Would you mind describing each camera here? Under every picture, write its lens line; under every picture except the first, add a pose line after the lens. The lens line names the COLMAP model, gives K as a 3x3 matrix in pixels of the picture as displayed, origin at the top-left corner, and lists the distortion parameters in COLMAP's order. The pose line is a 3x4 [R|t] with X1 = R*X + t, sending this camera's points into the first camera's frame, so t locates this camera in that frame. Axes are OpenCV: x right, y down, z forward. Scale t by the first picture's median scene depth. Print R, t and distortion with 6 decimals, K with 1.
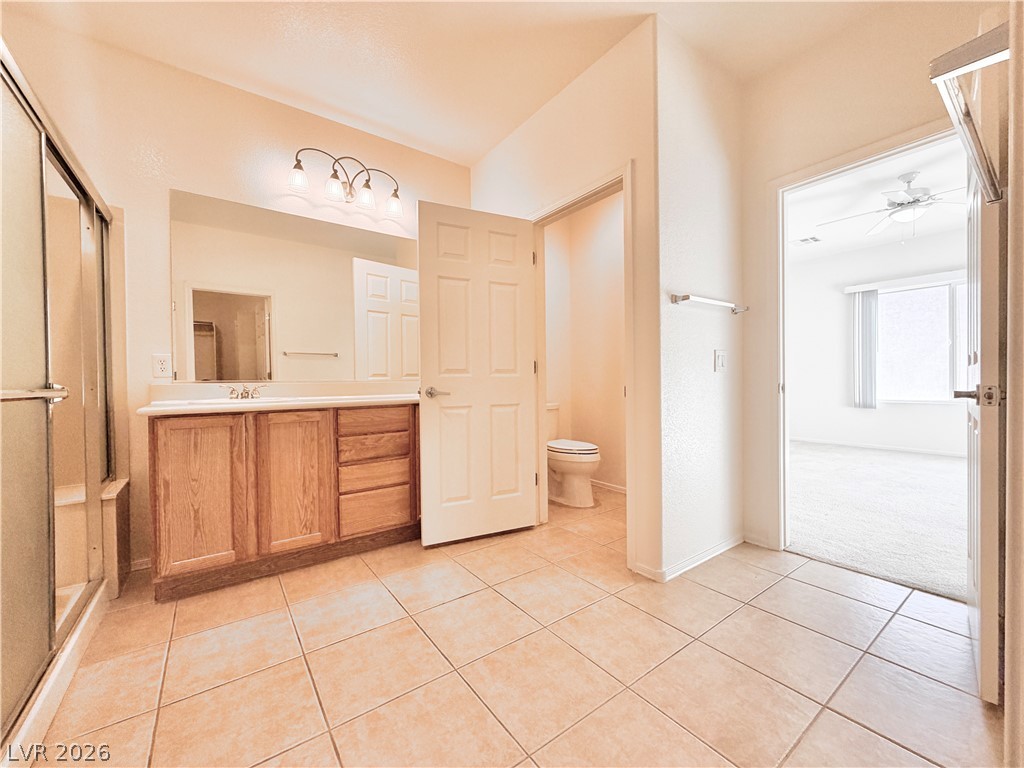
lens RADIAL K [[408.9, 0, 511.6], [0, 408.9, 382.1], [0, 0, 1]] dist [0.002446, -0.000210]
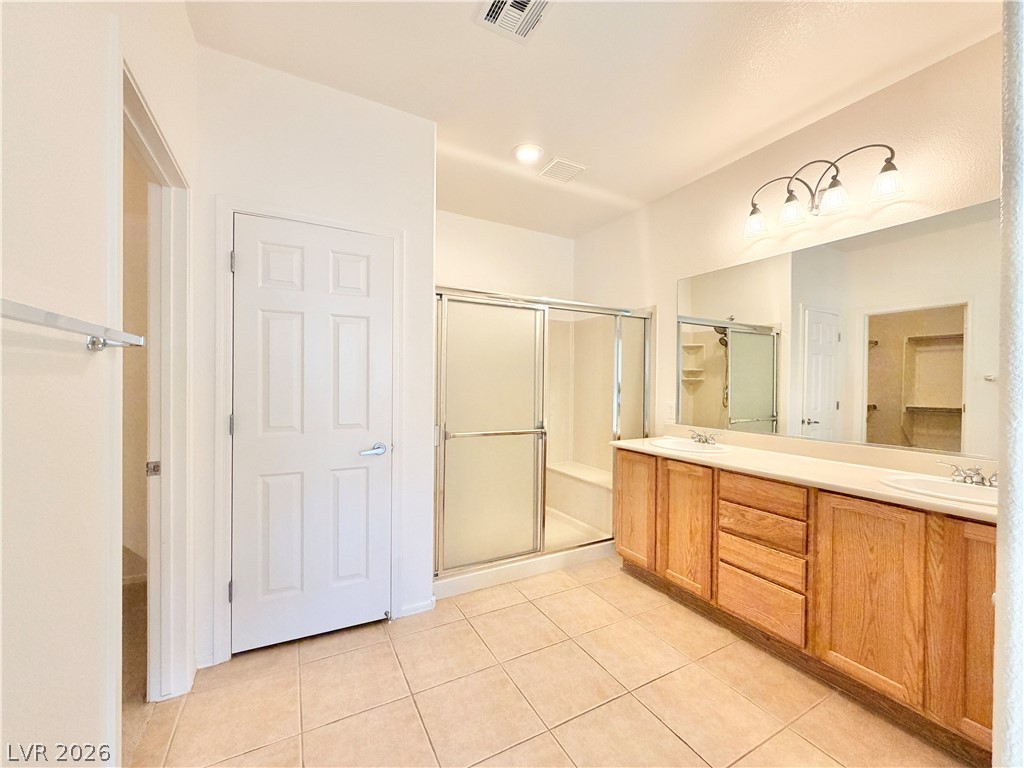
lens RADIAL K [[408.9, 0, 510.2], [0, 408.9, 382.8], [0, 0, 1]] dist [0.002446, -0.000210]
pose [[-0.123782, 0.011838, -0.992239, 0.579828], [-0.015443, 0.999785, 0.013855, -0.141784], [0.992189, 0.017038, -0.123573, 0.624158]]
